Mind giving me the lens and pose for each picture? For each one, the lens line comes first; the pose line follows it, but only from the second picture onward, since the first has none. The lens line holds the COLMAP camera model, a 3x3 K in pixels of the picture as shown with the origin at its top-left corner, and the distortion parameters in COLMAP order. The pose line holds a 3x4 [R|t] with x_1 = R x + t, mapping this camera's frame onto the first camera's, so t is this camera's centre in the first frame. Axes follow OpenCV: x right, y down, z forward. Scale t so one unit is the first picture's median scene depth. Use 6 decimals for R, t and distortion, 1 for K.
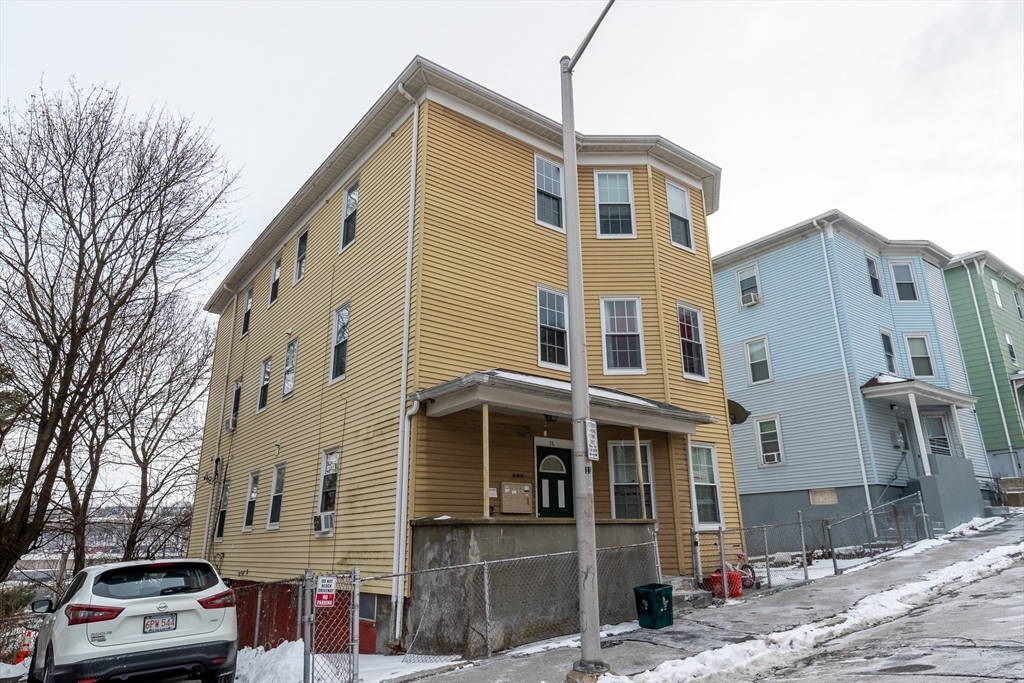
lens RADIAL K [[643.7, 0, 512.4], [0, 643.7, 340.9], [0, 0, 1]] dist [0.003186, 0.002307]
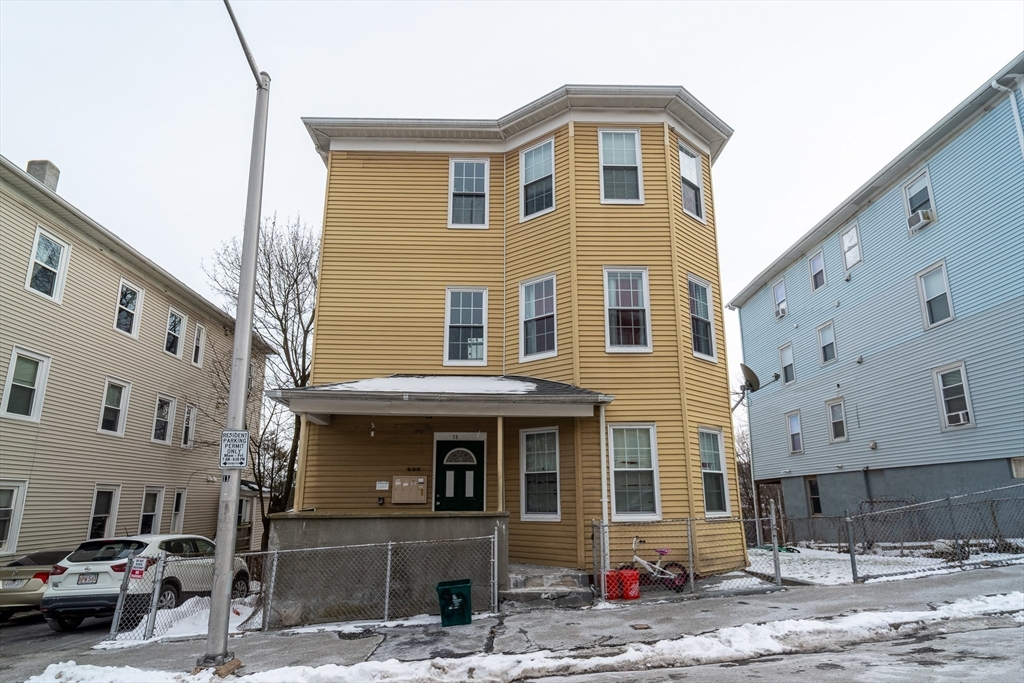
lens RADIAL K [[519.2, 0, 512.4], [0, 519.2, 393.9], [0, 0, 1]] dist [0.003154, -0.000918]
pose [[0.809159, -0.104556, -0.578213, 0.618578], [0.165014, 0.984875, 0.052832, 0.058435], [0.563944, -0.138163, 0.814174, 0.360345]]
